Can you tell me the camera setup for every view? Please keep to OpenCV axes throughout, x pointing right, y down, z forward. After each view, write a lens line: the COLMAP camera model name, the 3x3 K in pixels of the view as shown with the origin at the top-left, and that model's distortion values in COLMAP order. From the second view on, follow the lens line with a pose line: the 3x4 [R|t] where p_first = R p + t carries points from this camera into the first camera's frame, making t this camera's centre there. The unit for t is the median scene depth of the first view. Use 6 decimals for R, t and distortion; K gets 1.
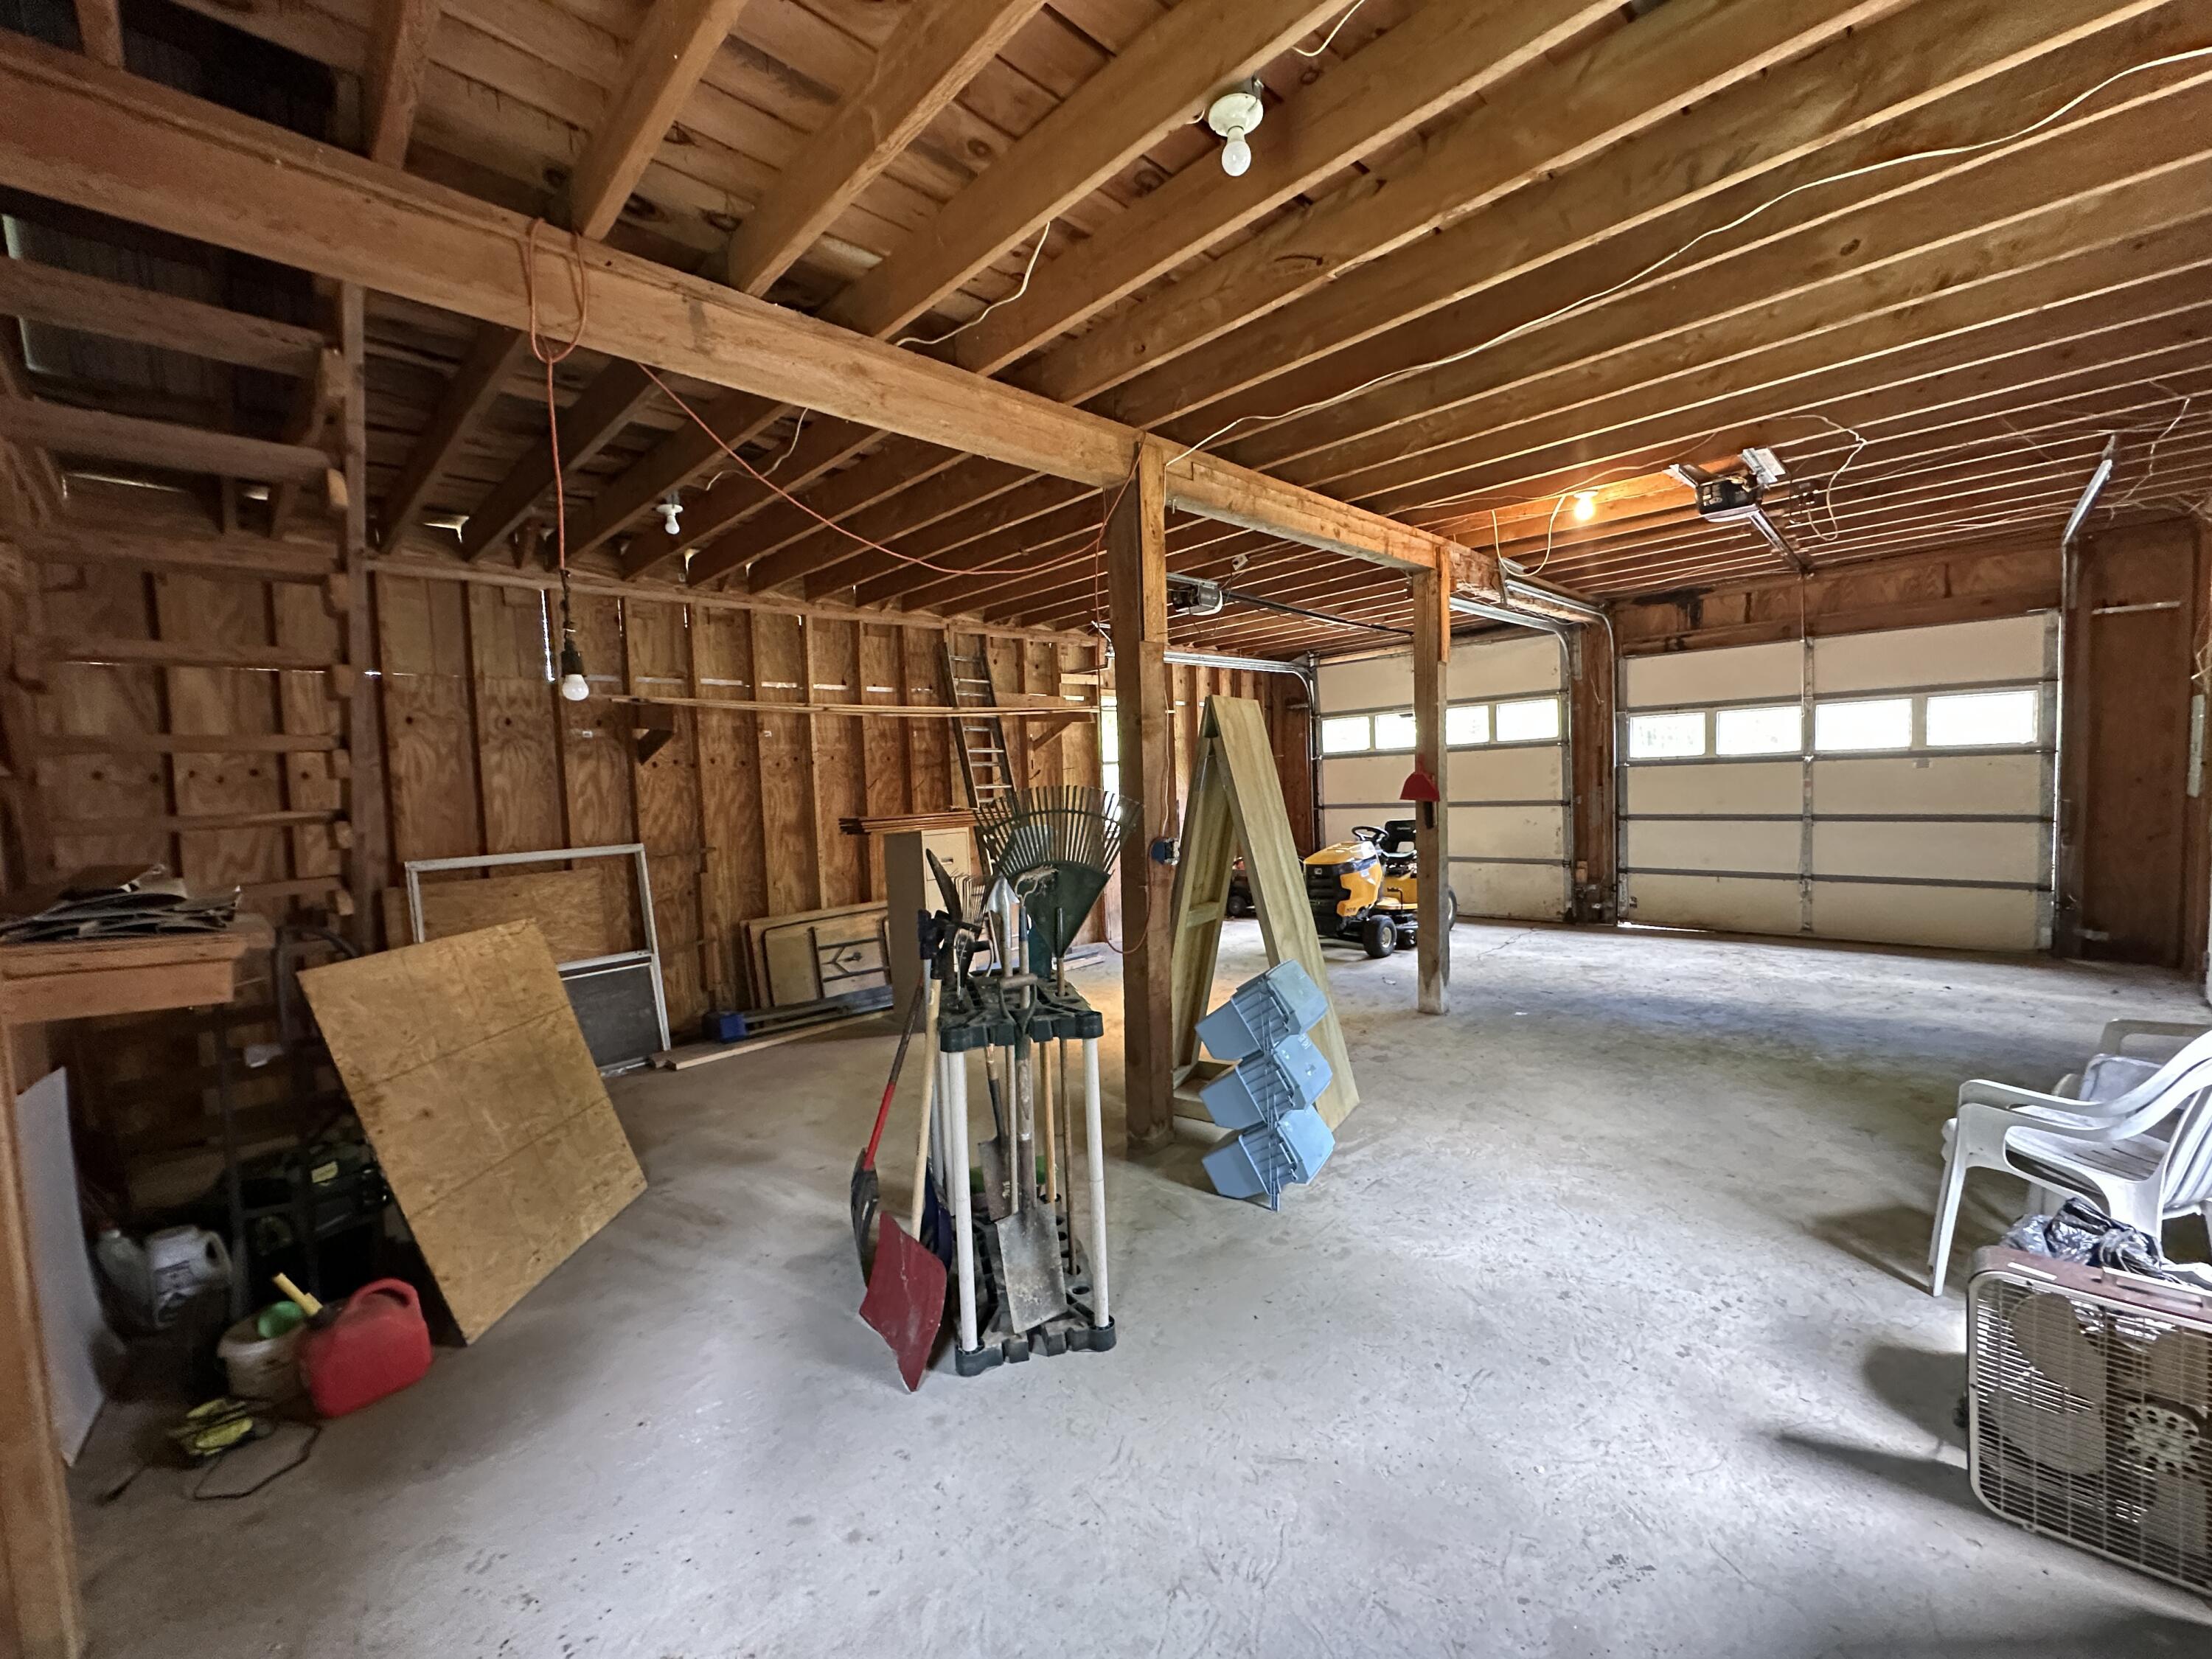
lens RADIAL K [[881.0, 0, 1104.9], [0, 881.0, 831.8], [0, 0, 1]] dist [-0.000247, -0.000087]
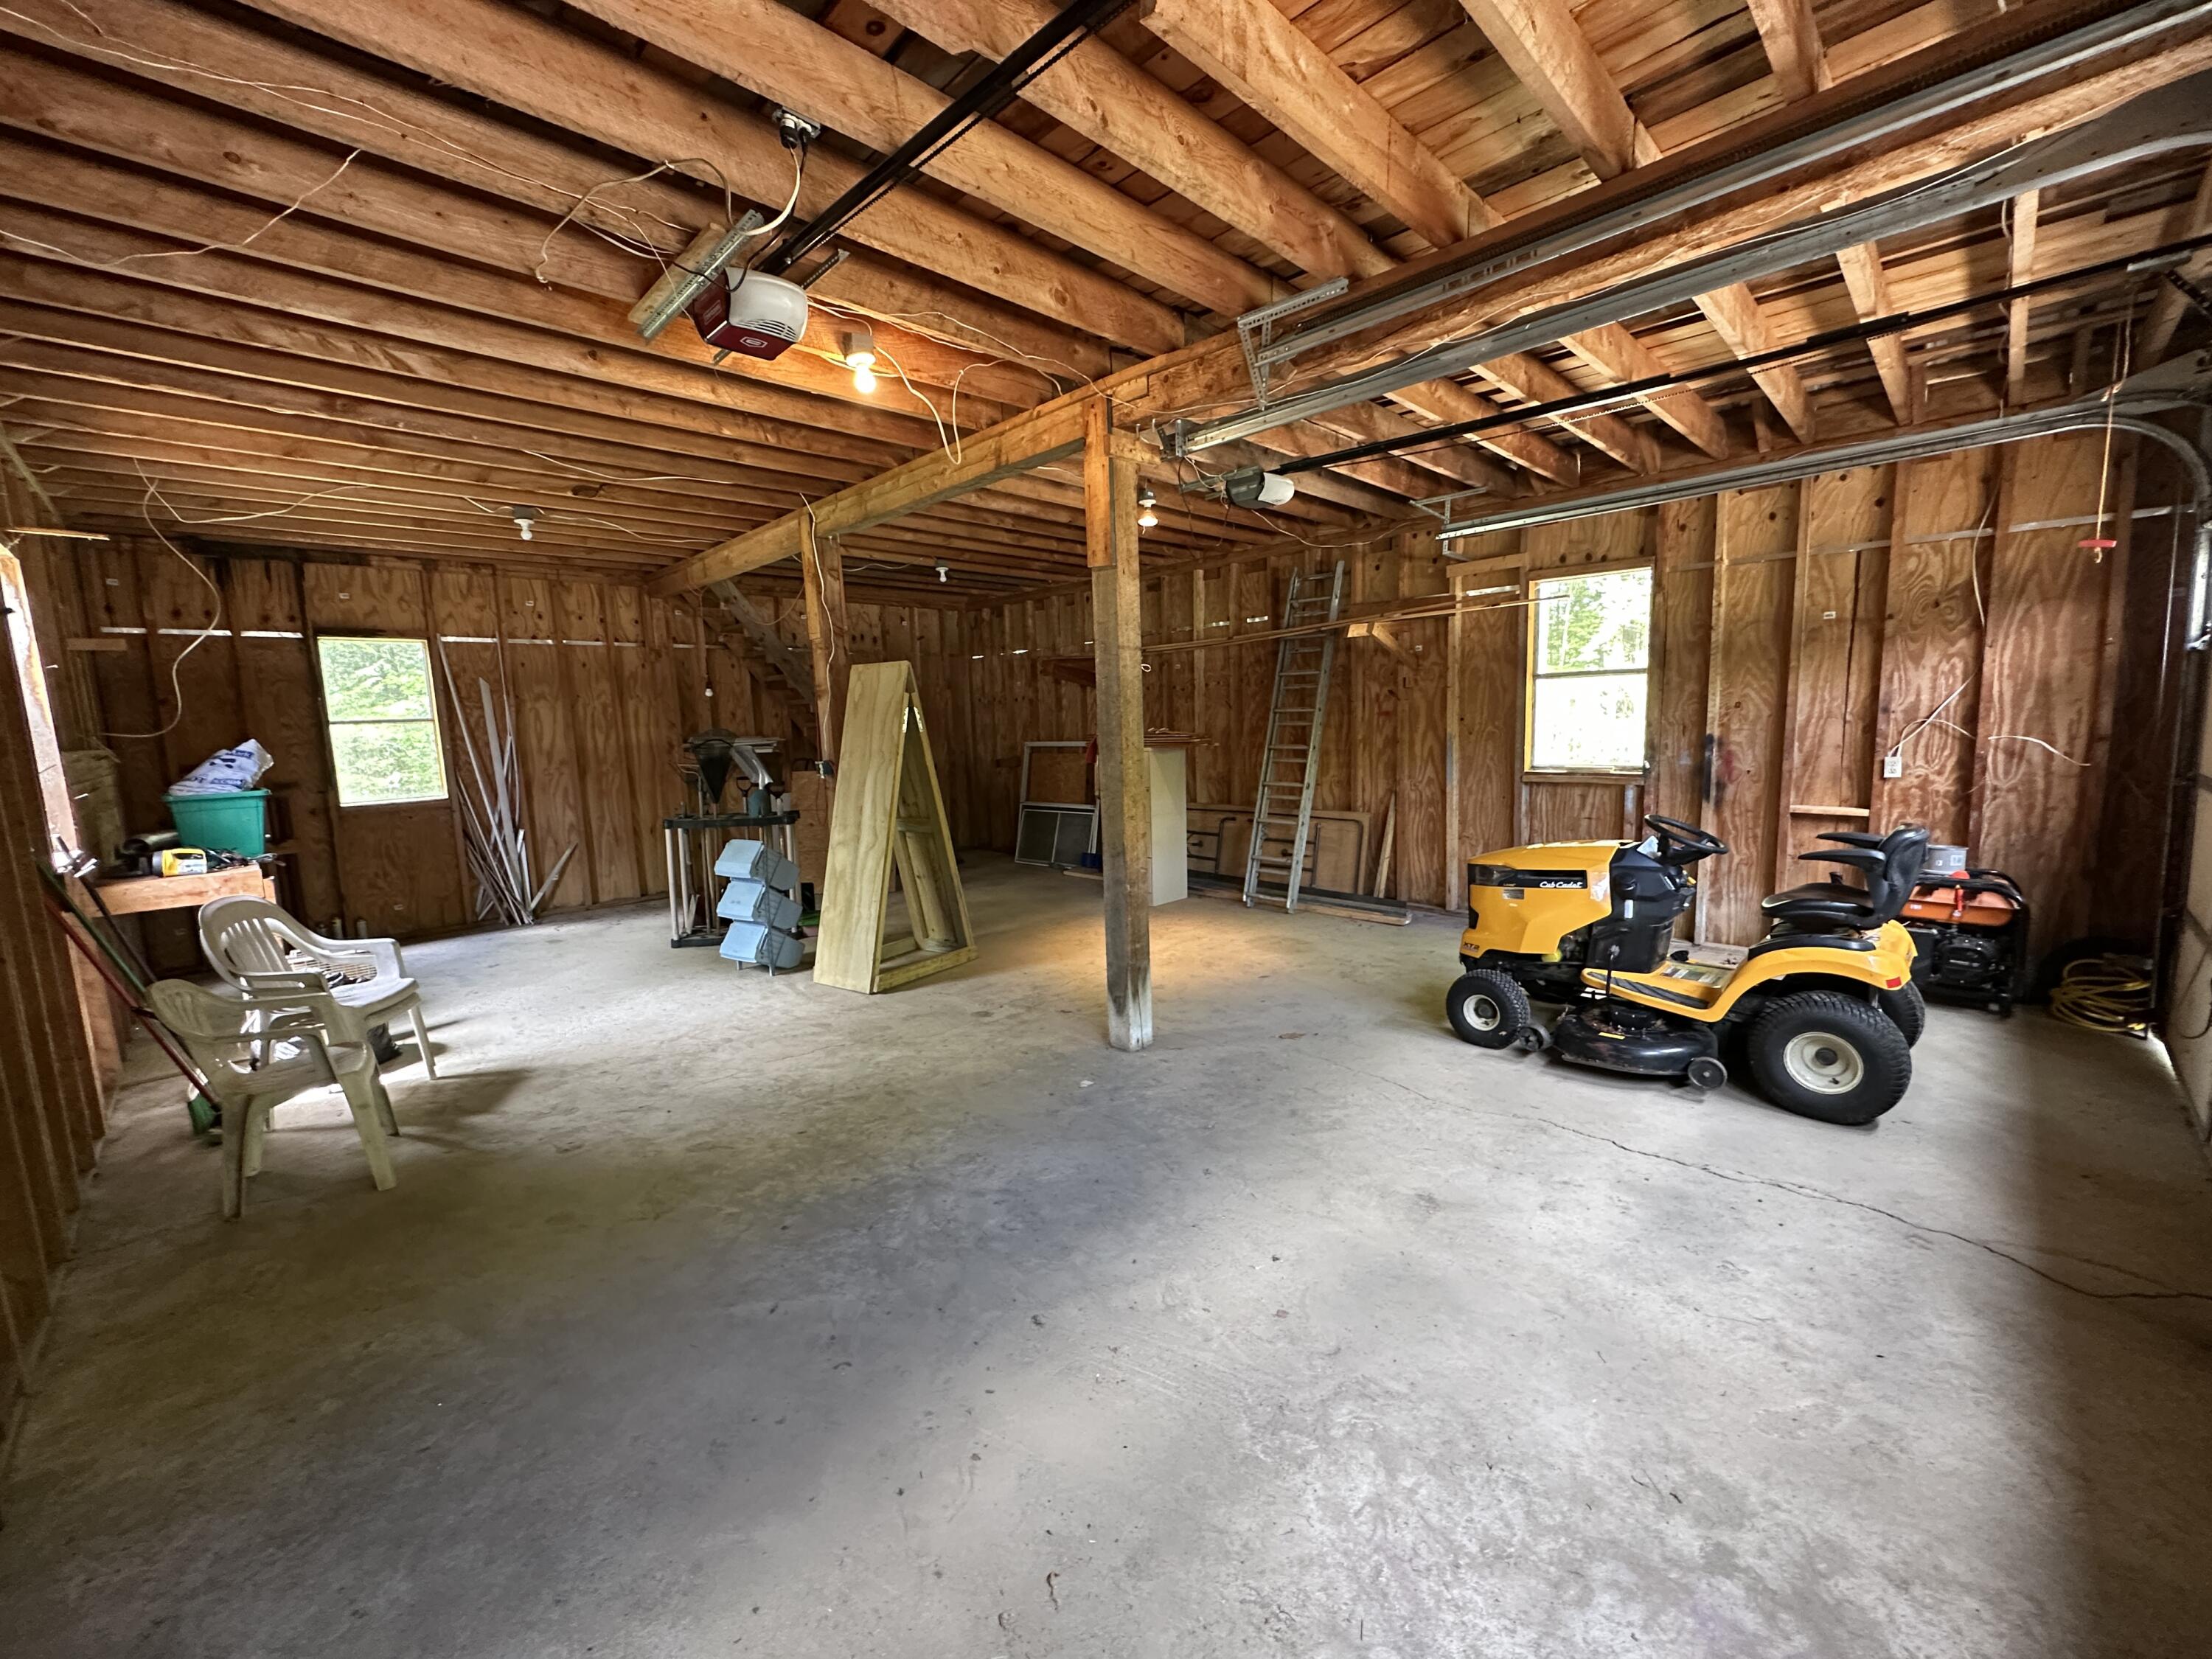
lens RADIAL K [[881.0, 0, 1106.8], [0, 881.0, 827.6], [0, 0, 1]] dist [-0.000247, -0.000087]
pose [[-0.005256, 0.170648, -0.985318, 1.532726], [-0.025522, 0.984988, 0.170726, -0.148471], [0.999660, 0.026045, -0.000822, 1.391813]]
